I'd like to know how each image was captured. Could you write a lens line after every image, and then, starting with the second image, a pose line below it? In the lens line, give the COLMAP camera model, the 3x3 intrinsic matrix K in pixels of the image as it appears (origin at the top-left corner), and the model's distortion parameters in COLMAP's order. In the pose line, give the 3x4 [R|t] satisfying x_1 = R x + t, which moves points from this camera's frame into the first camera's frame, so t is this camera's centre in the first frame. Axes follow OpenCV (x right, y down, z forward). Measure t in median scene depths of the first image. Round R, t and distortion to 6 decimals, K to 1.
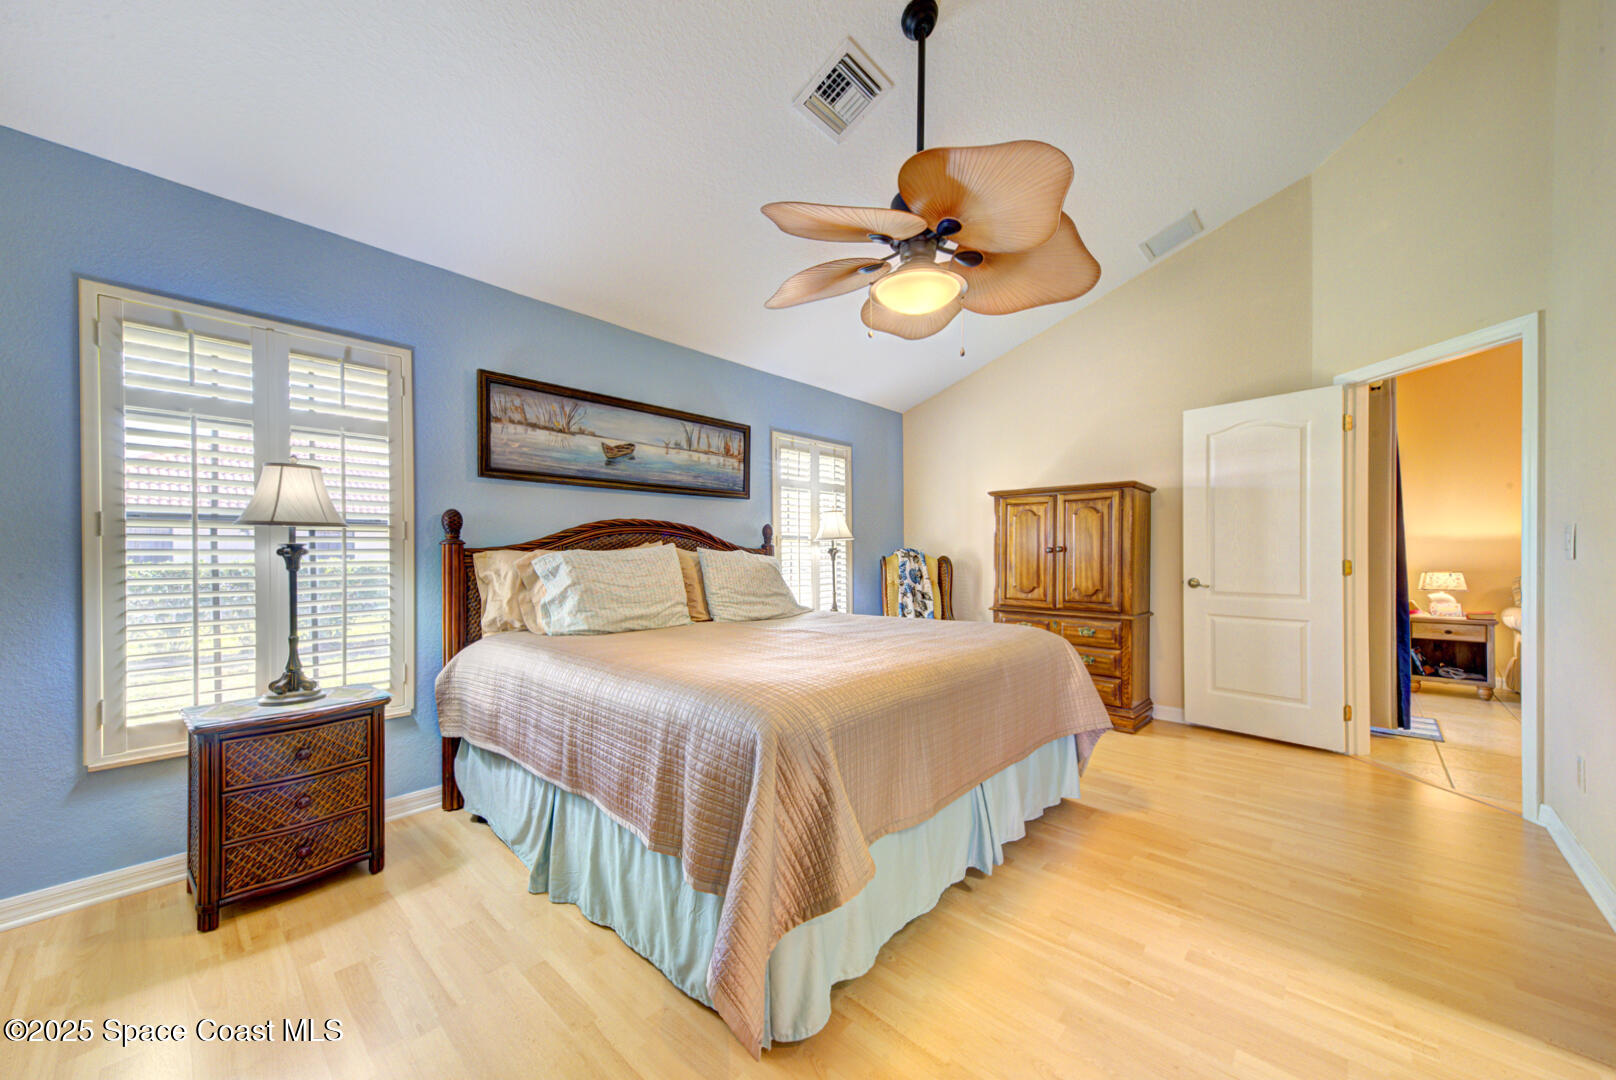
lens RADIAL K [[589.6, 0, 803.7], [0, 589.6, 555.1], [0, 0, 1]] dist [0.017426, -0.000081]
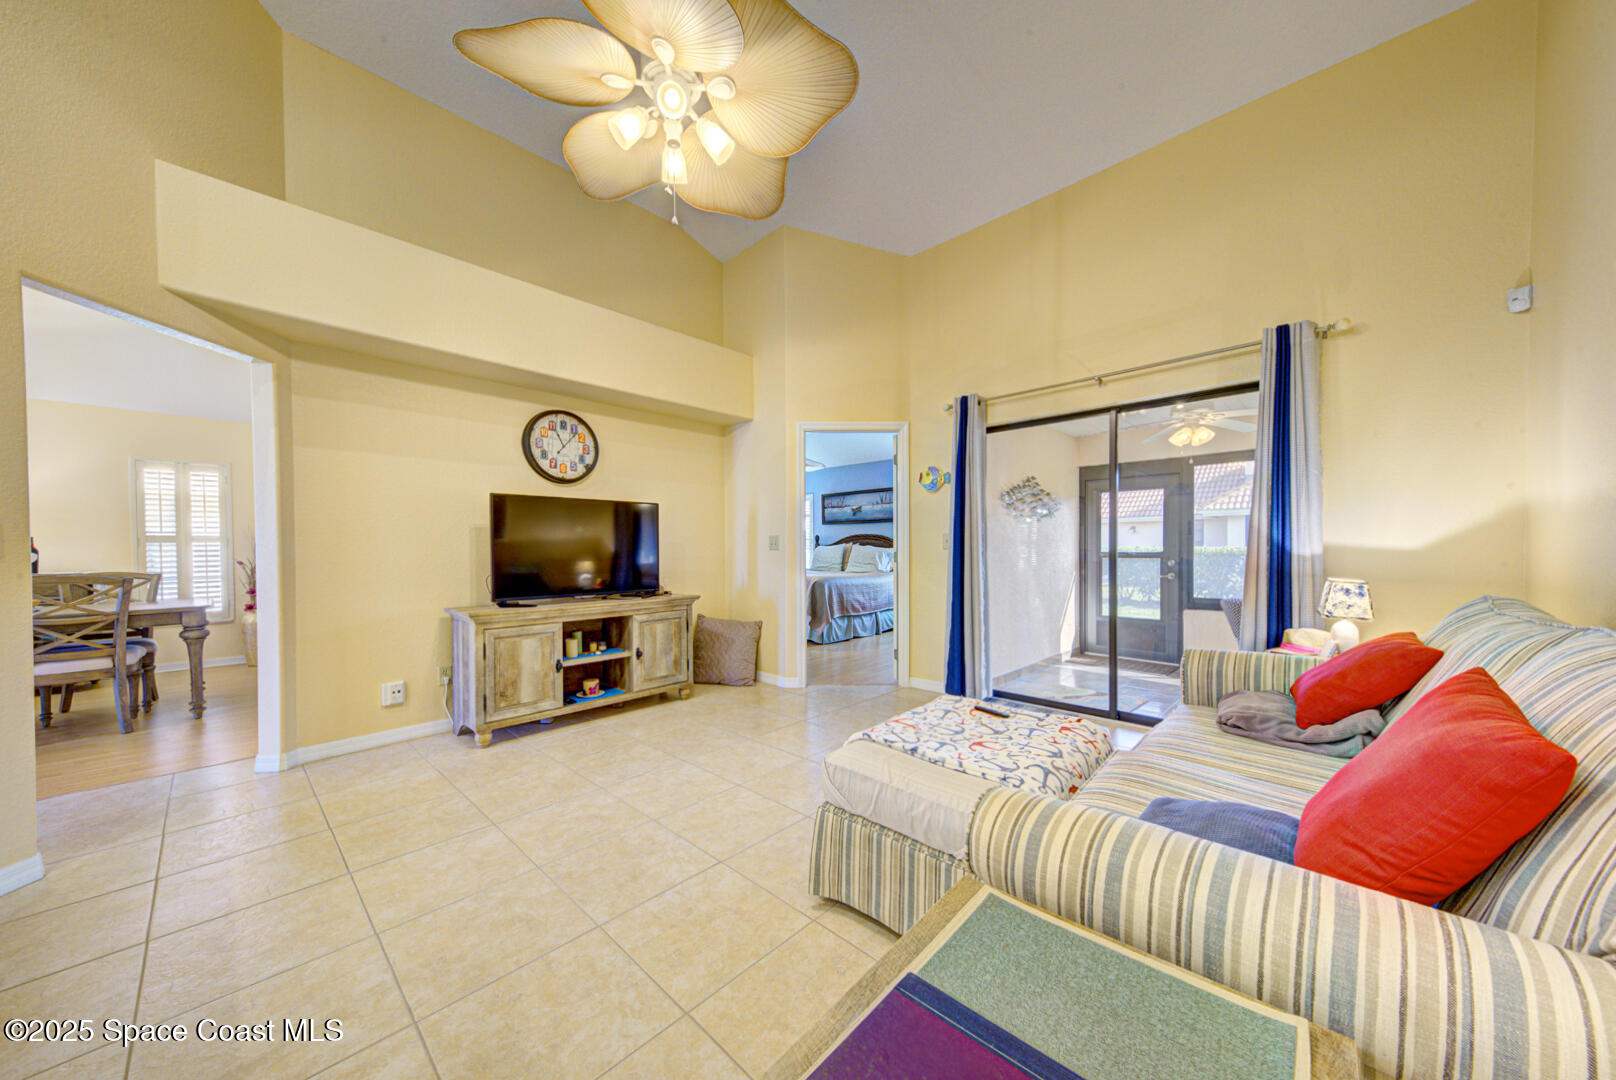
lens RADIAL K [[559.0, 0, 806.3], [0, 559.0, 557.1], [0, 0, 1]] dist [0.013666, -0.000063]
pose [[-0.023162, 0.019855, -0.999535, 2.001322], [0.003273, 0.999799, 0.019784, -0.005404], [0.999726, -0.002813, -0.023222, 0.706457]]
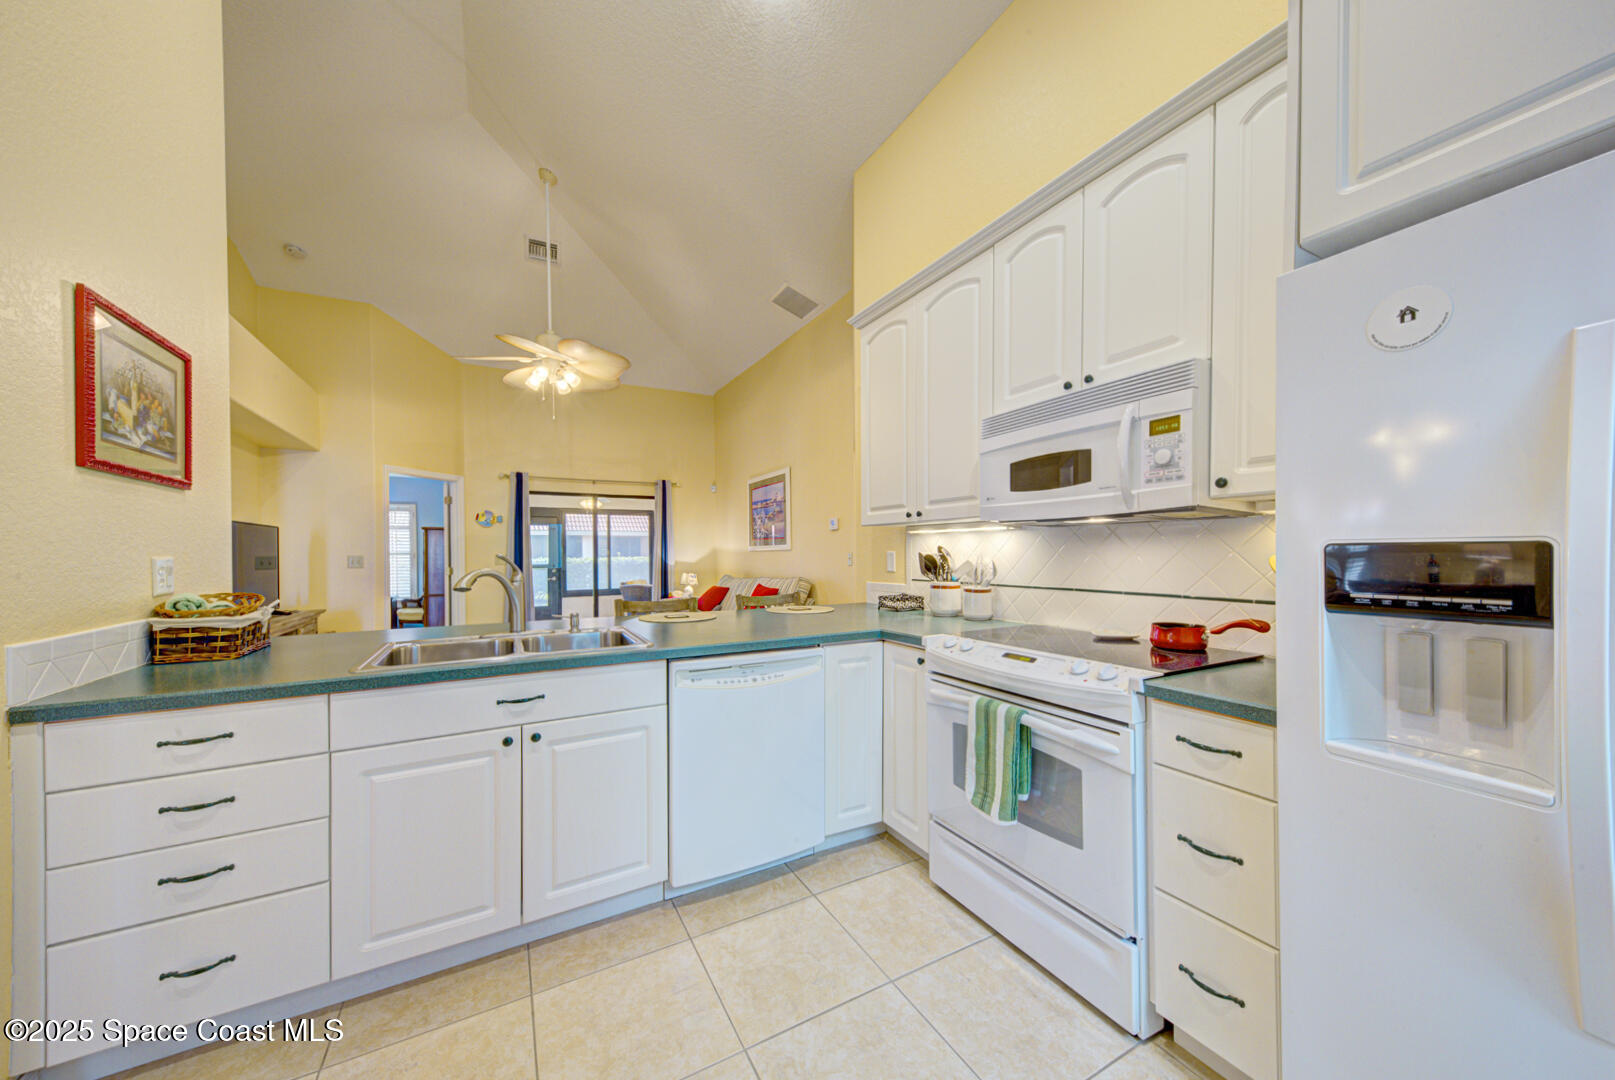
lens RADIAL K [[554.6, 0, 801.3], [0, 554.6, 557.3], [0, 0, 1]] dist [0.015547, -0.000055]
pose [[0.944910, -0.001590, -0.327327, 2.334538], [0.003954, 0.999971, 0.006557, -0.028730], [0.327307, -0.007490, 0.944888, -0.368237]]
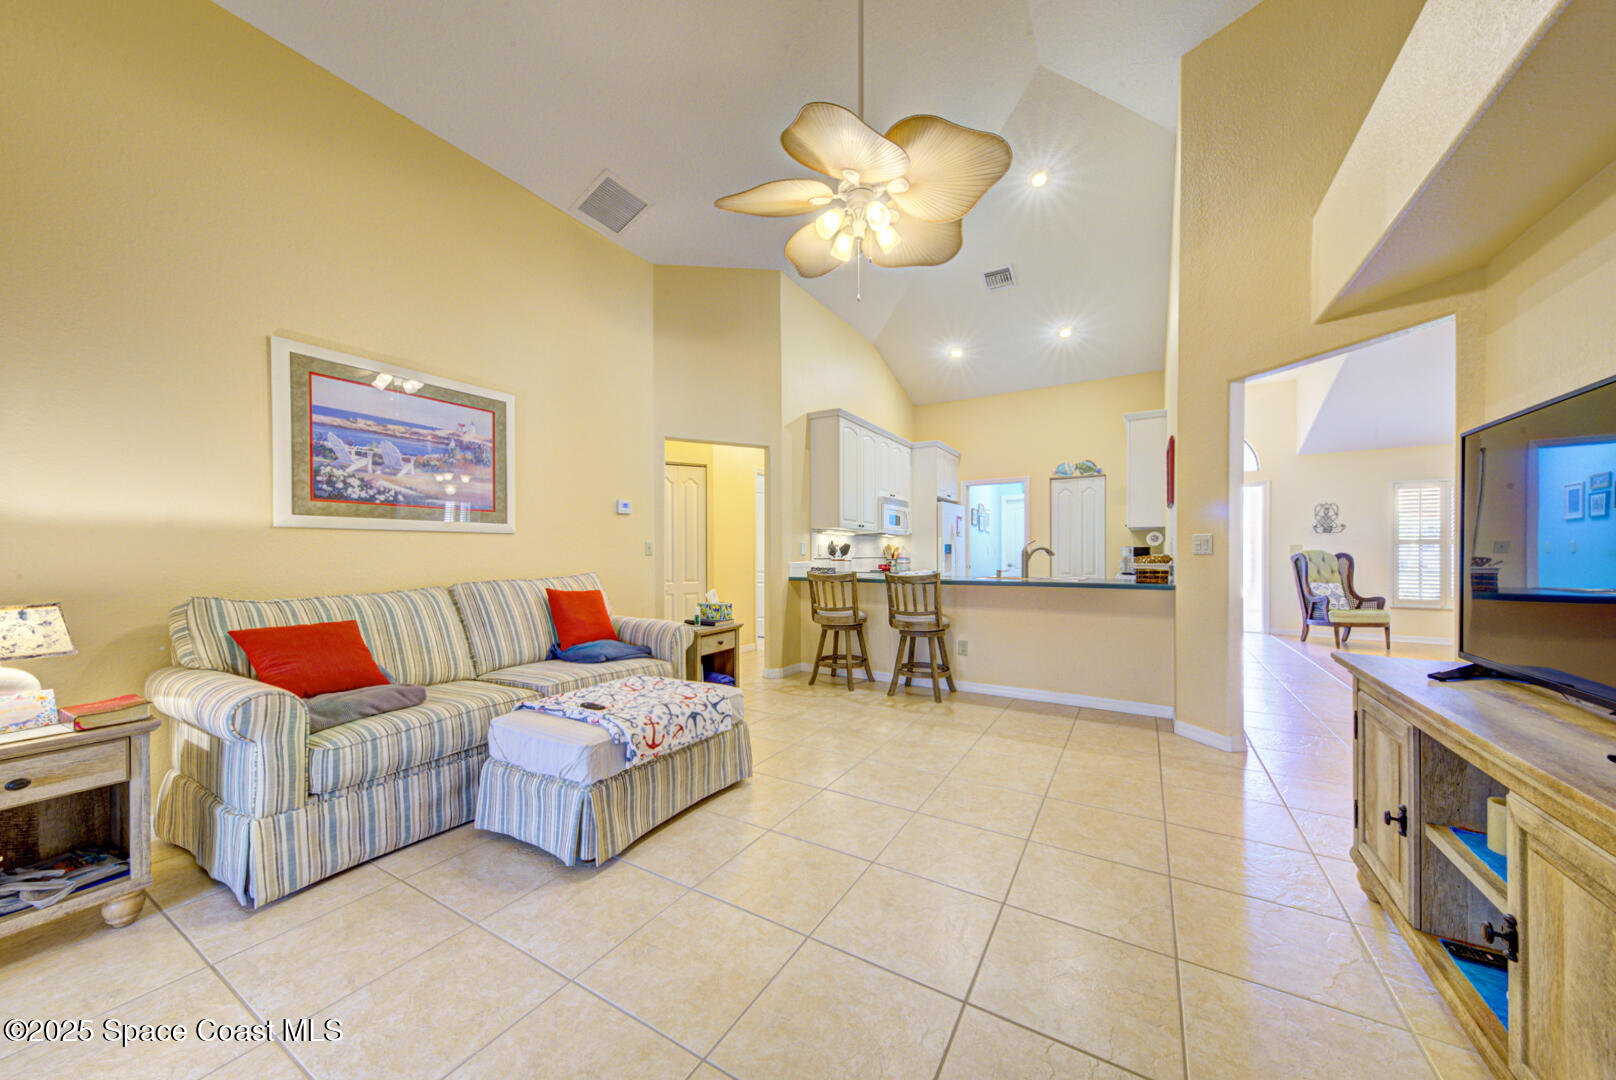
lens RADIAL K [[554.9, 0, 801.8], [0, 554.9, 557.3], [0, 0, 1]] dist [0.015547, -0.000055]
pose [[-0.192557, -0.003832, 0.981278, 0.806739], [0.005426, 0.999973, 0.004970, -0.000959], [-0.981271, 0.006282, -0.192531, 0.771803]]
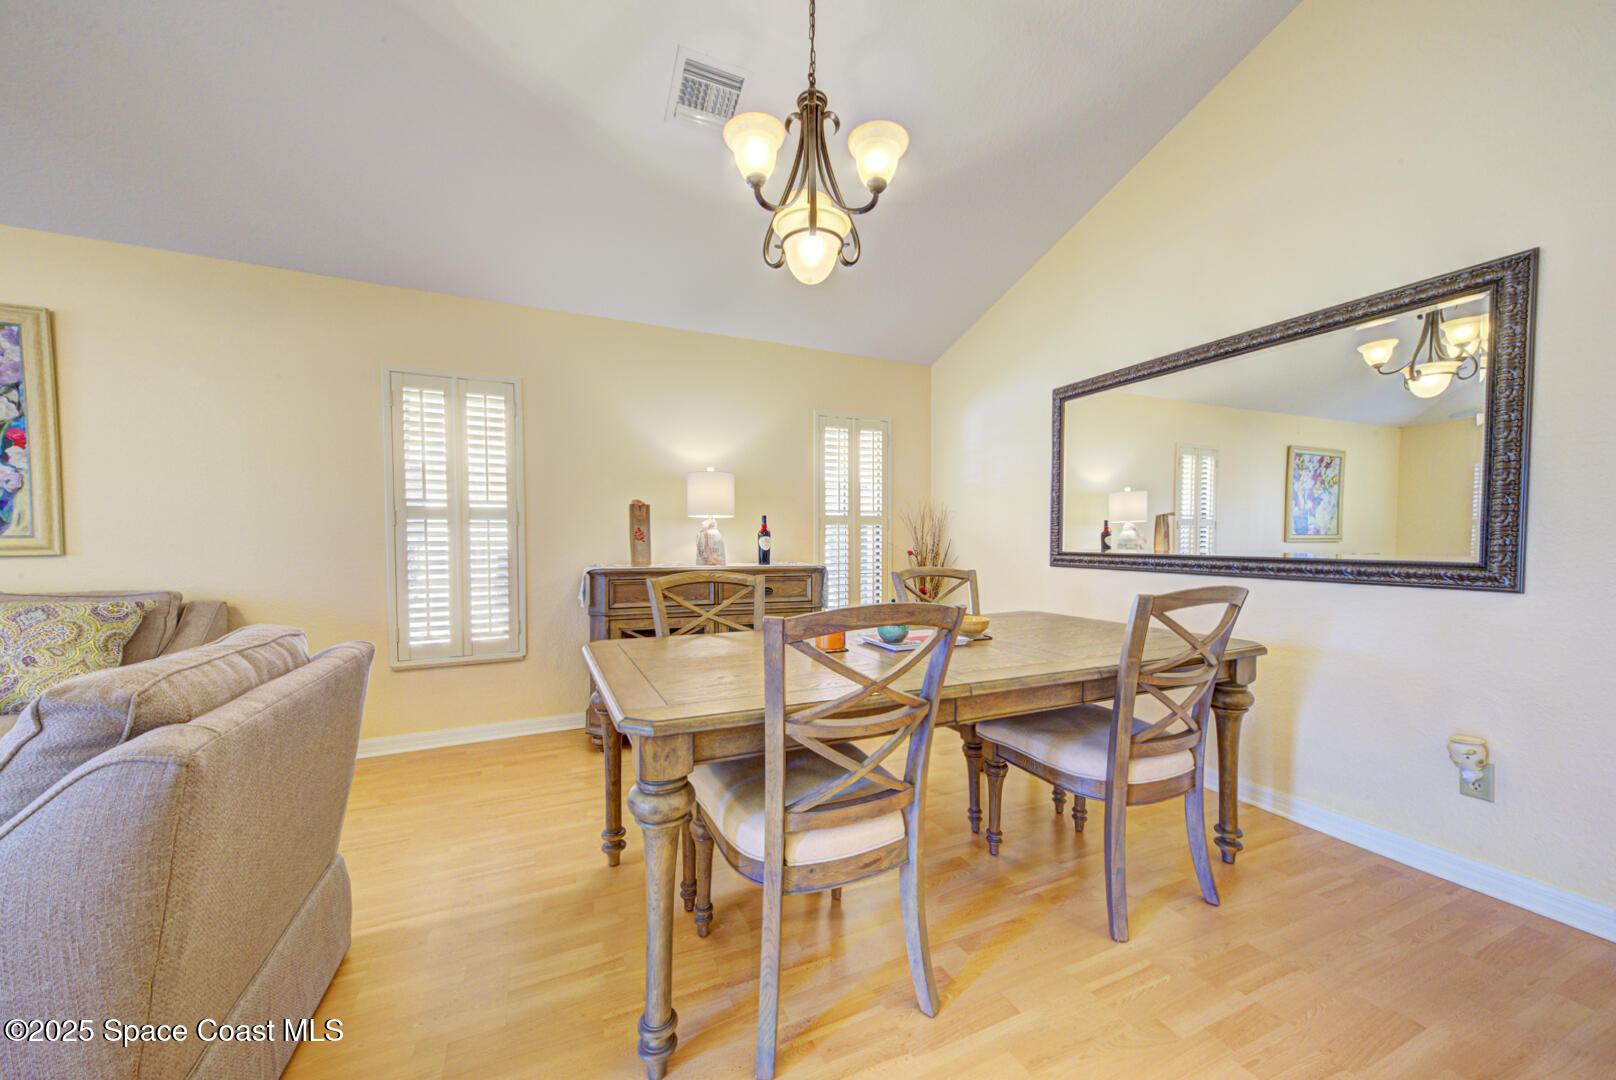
lens RADIAL K [[589.6, 0, 803.7], [0, 589.6, 555.1], [0, 0, 1]] dist [0.017426, -0.000081]
pose [[-0.389051, 0.030655, -0.920706, 1.657430], [-0.000743, 0.999435, 0.033590, 0.000352], [0.921216, 0.013752, -0.388809, -0.559984]]
